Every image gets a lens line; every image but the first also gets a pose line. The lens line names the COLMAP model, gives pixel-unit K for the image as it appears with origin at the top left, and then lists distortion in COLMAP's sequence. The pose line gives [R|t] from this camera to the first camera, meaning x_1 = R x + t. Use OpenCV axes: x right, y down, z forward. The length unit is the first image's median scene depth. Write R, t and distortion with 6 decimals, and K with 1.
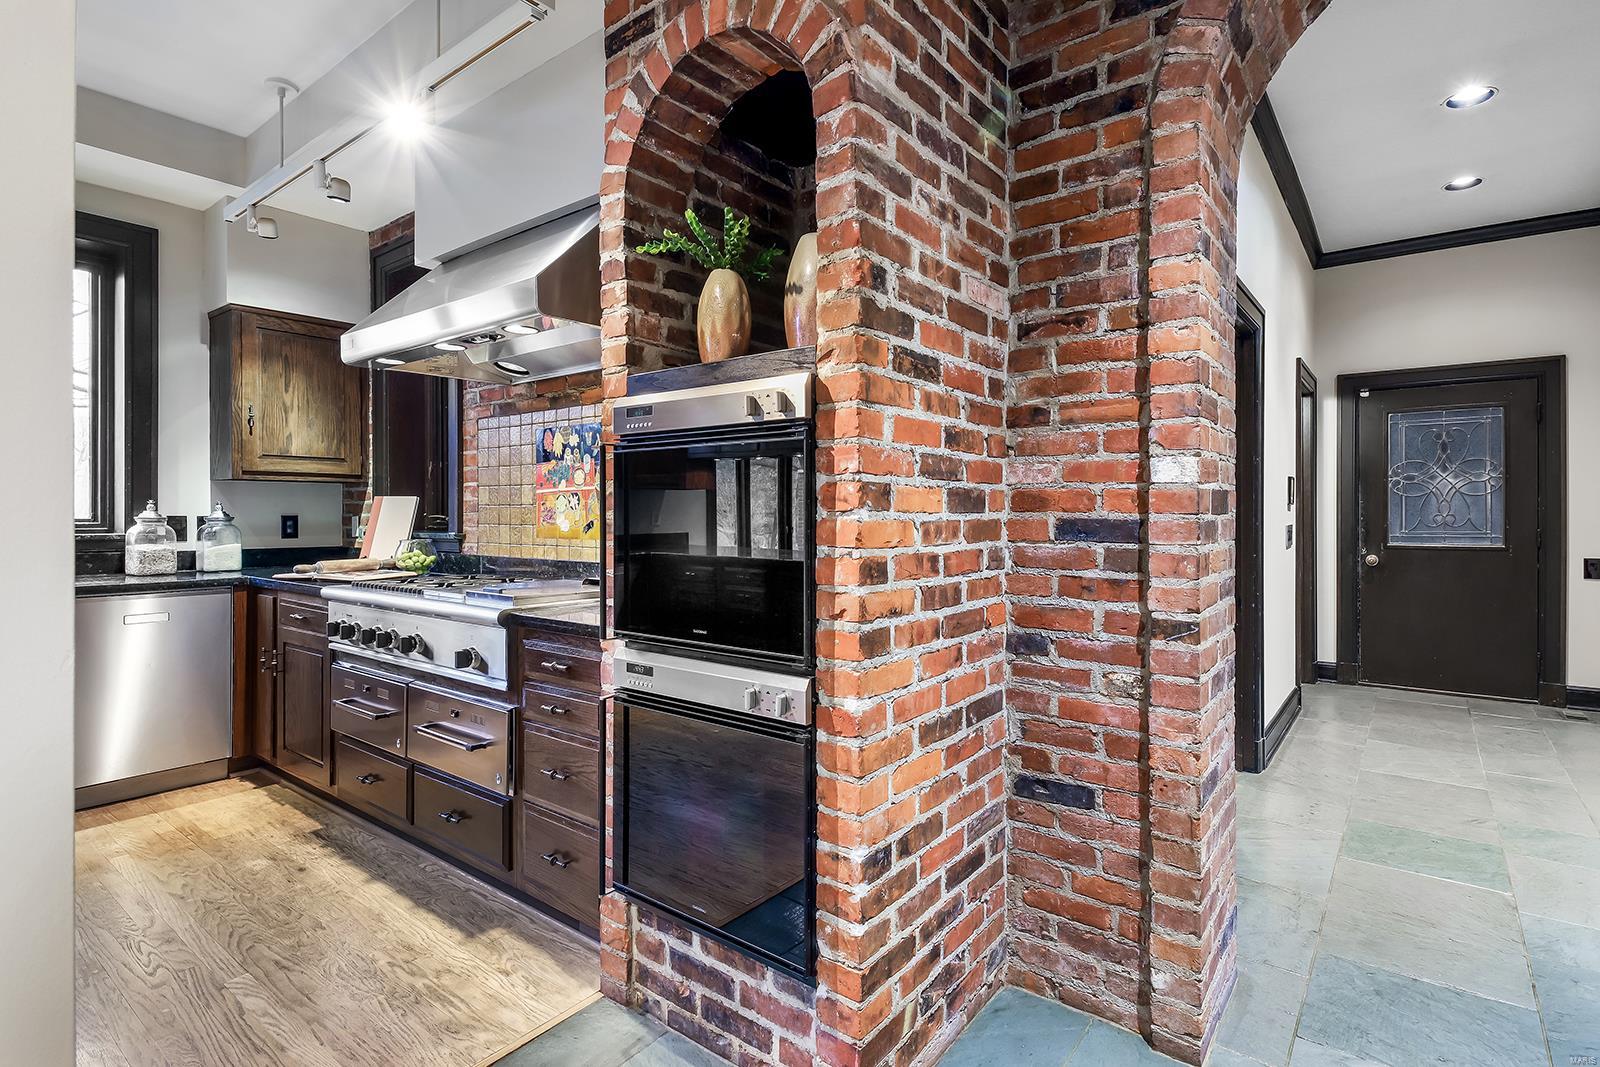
lens RADIAL K [[784.0, 0, 802.8], [0, 784.0, 510.9], [0, 0, 1]] dist [0.029428, -0.000182]
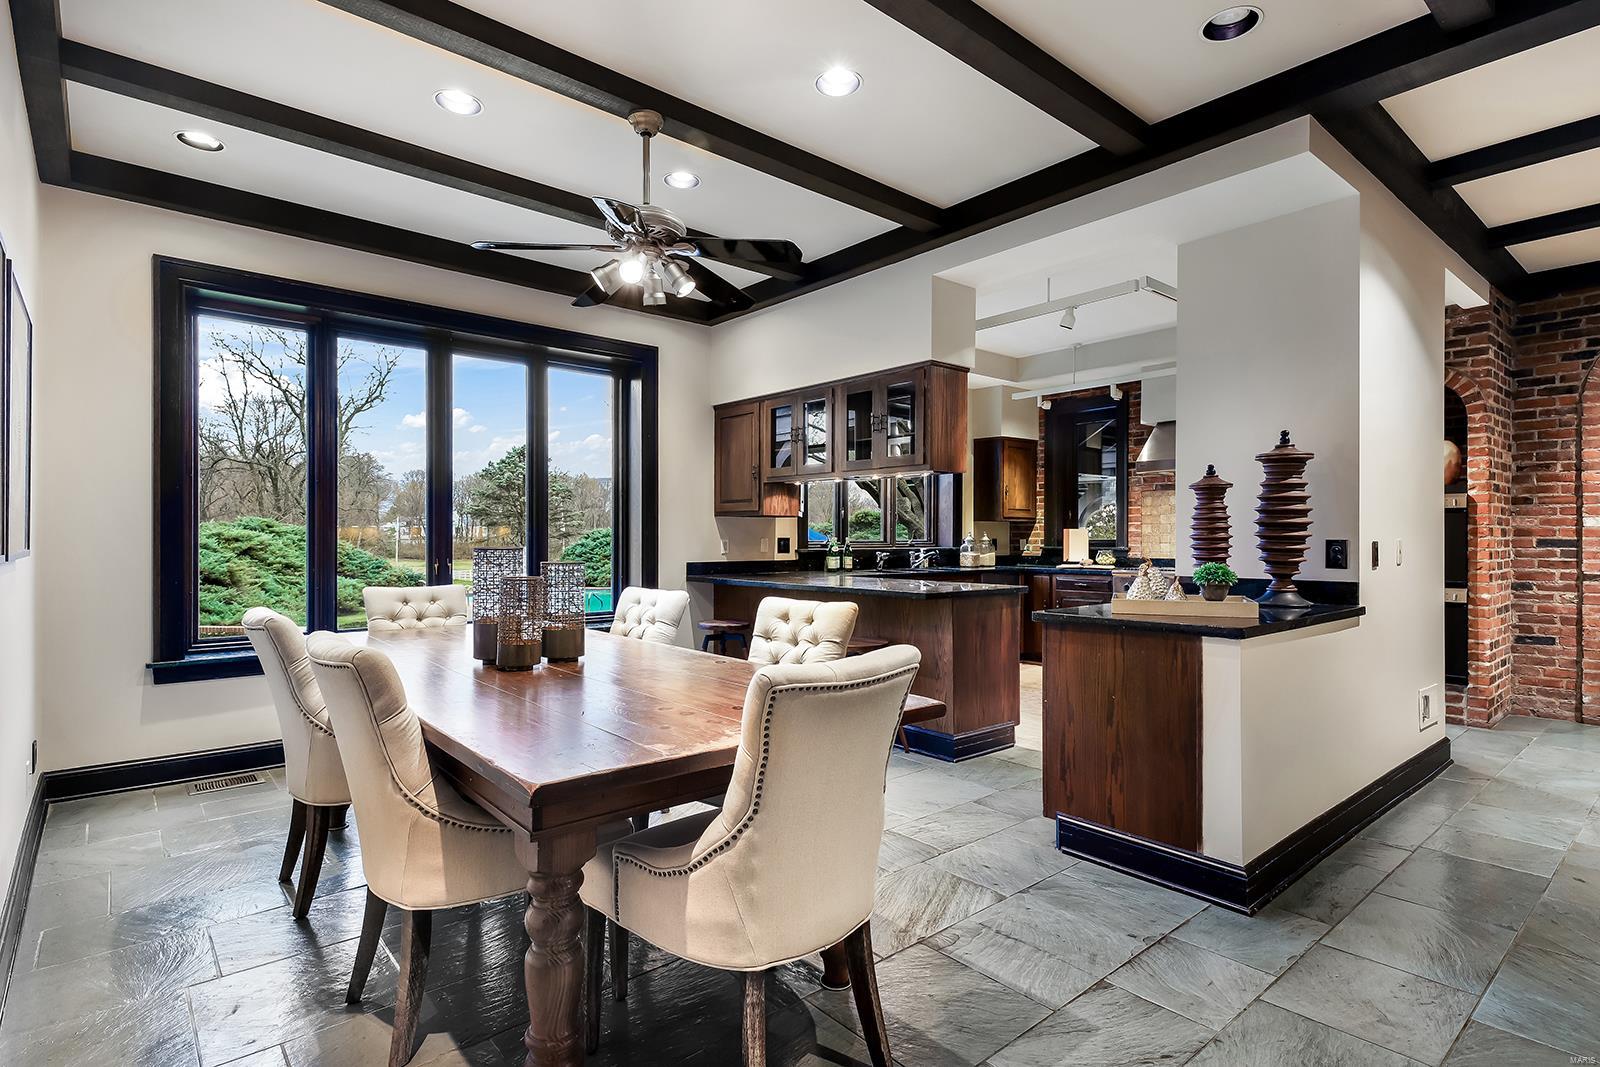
lens RADIAL K [[804.4, 0, 800.0], [0, 804.4, 533.5], [0, 0, 1]] dist [0.002614, -0.000005]
pose [[0.978953, -0.003512, -0.204057, -1.645693], [0.003184, 0.999993, -0.001935, -0.012211], [0.204063, 0.001244, 0.978957, -2.305113]]
